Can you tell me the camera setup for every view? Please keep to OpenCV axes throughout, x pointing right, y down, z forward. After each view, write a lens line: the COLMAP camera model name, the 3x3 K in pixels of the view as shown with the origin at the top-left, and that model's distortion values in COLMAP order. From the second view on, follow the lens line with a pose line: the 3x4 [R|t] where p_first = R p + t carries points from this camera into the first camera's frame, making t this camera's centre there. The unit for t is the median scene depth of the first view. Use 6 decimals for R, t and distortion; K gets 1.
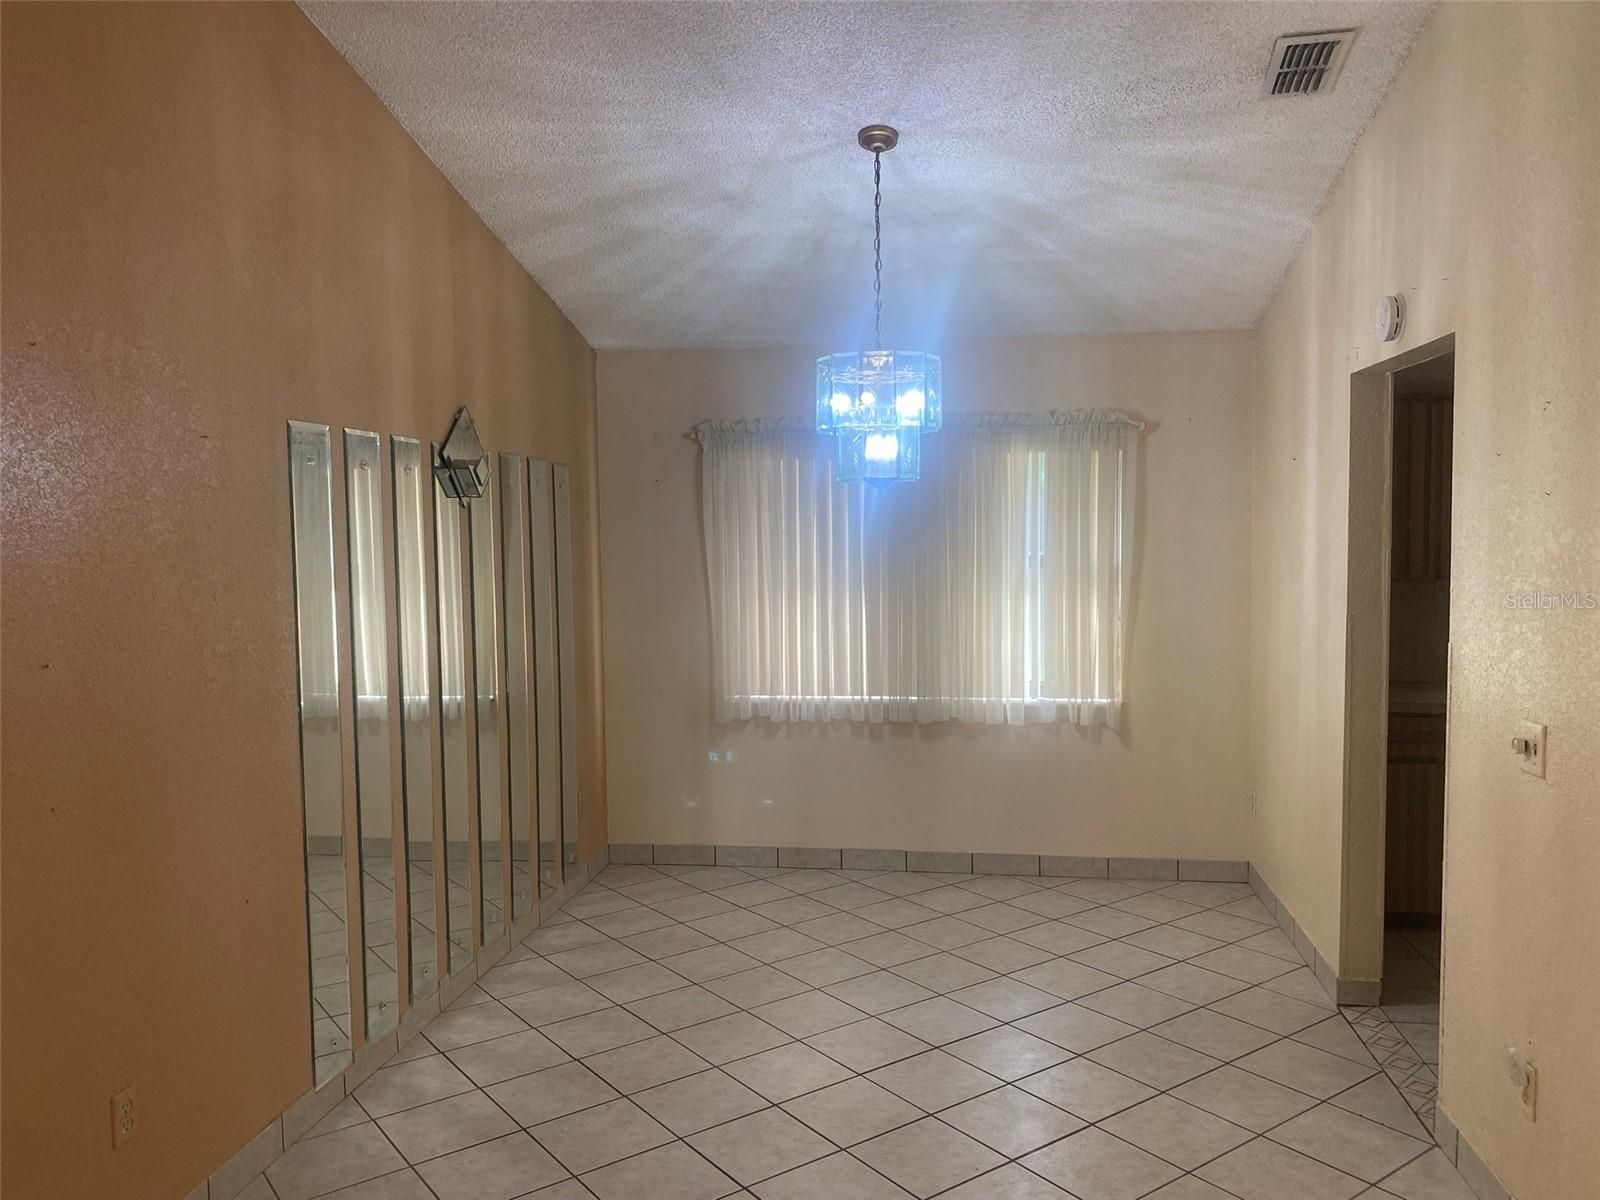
lens RADIAL K [[1217.7, 0, 800.0], [0, 1217.7, 603.3], [0, 0, 1]] dist [0.039360, -0.036779]
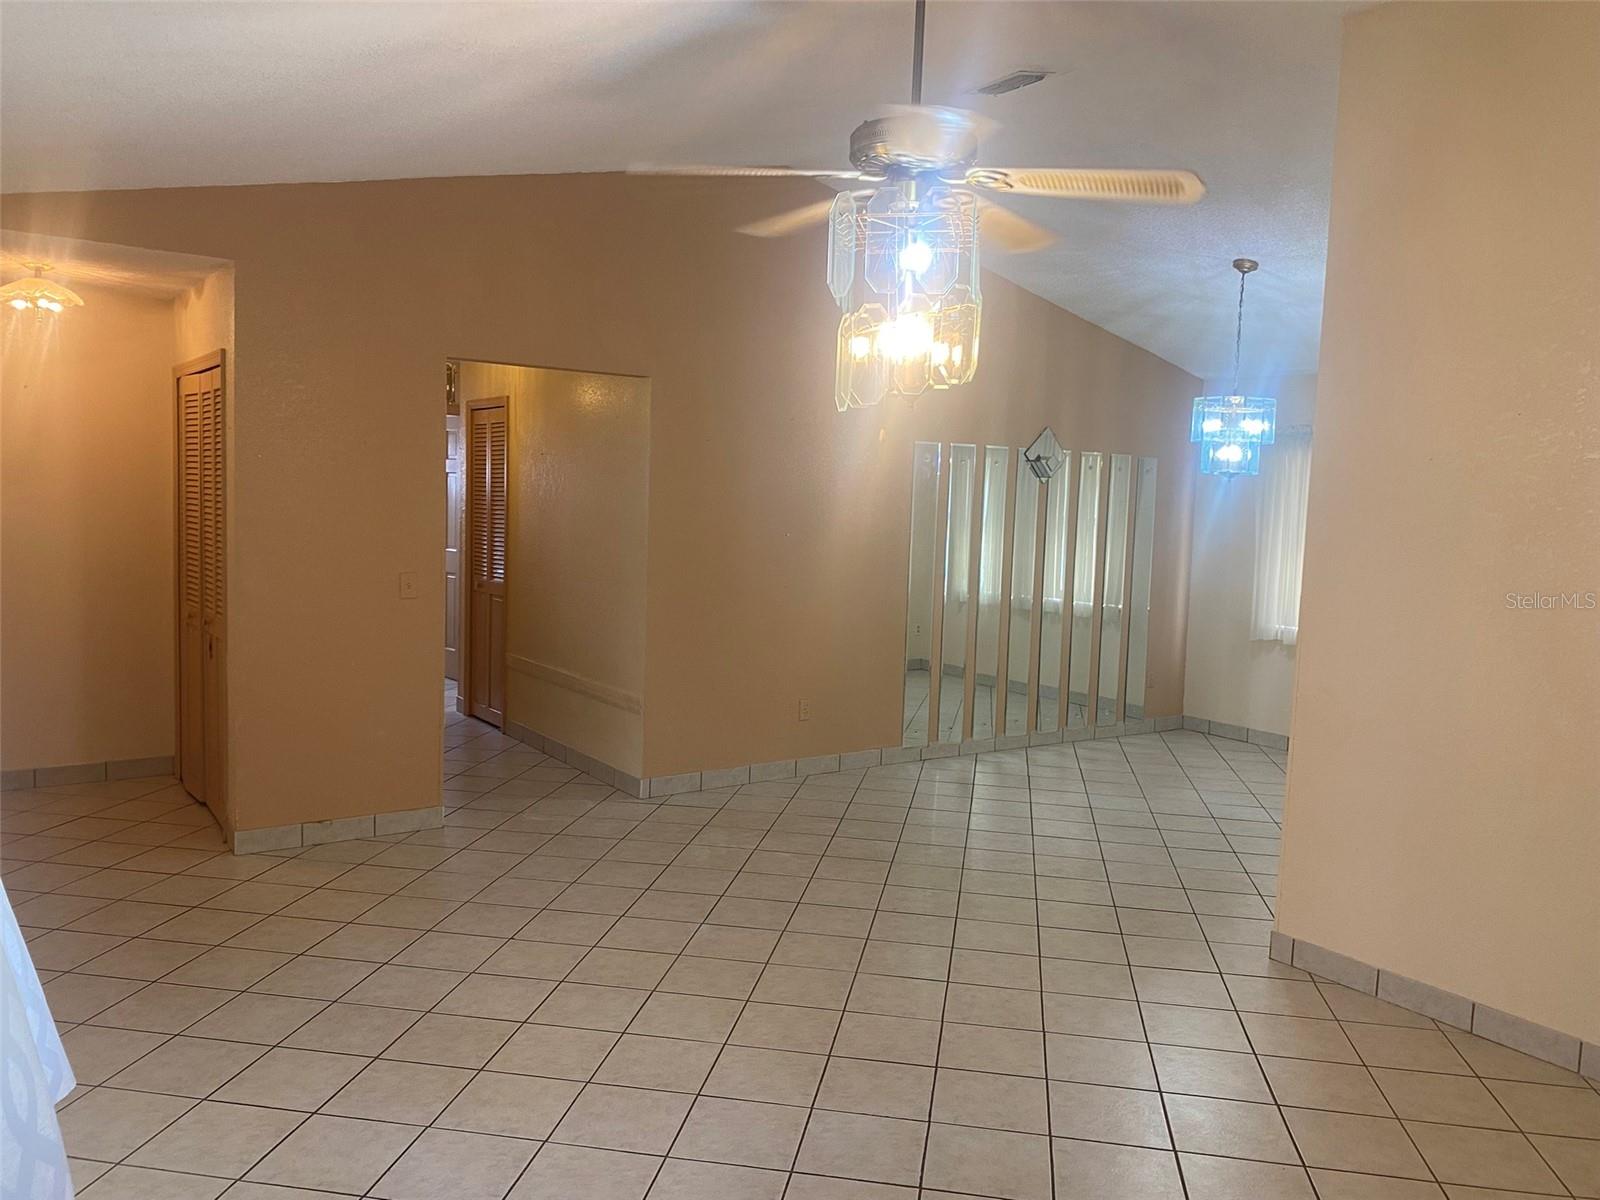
lens RADIAL K [[1217.7, 0, 800.9], [0, 1217.7, 598.2], [0, 0, 1]] dist [0.039360, -0.036779]
pose [[0.687923, 0.095610, -0.719458, 0.868448], [-0.087285, 0.994989, 0.048767, 0.036553], [0.720516, 0.029250, 0.692822, -0.547789]]
